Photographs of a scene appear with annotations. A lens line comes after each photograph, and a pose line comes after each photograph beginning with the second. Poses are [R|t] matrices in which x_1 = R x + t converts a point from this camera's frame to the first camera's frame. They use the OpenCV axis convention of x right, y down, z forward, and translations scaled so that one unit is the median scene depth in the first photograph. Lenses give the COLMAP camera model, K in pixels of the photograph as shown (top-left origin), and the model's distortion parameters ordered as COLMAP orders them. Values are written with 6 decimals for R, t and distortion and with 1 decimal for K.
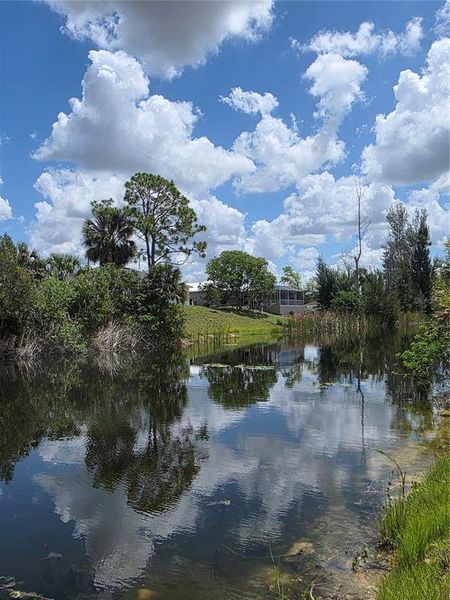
lens RADIAL K [[537.3, 0, 220.1], [0, 537.3, 297.0], [0, 0, 1]] dist [0.004512, -0.009265]
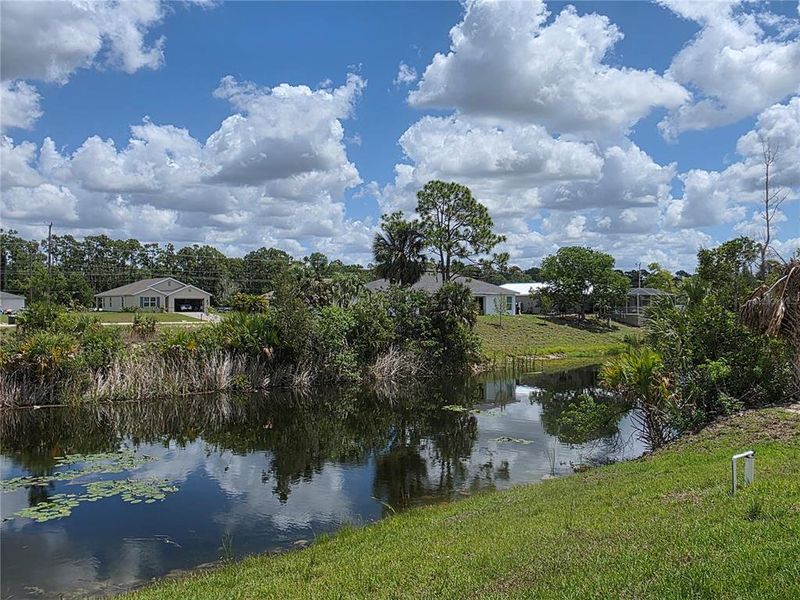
lens RADIAL K [[677.0, 0, 398.7], [0, 677.0, 283.6], [0, 0, 1]] dist [0.054152, -0.024188]
pose [[0.939611, -0.009029, -0.342124, 0.196217], [0.012875, 0.999877, 0.008972, -0.069057], [0.342001, -0.012835, 0.939612, -0.110266]]
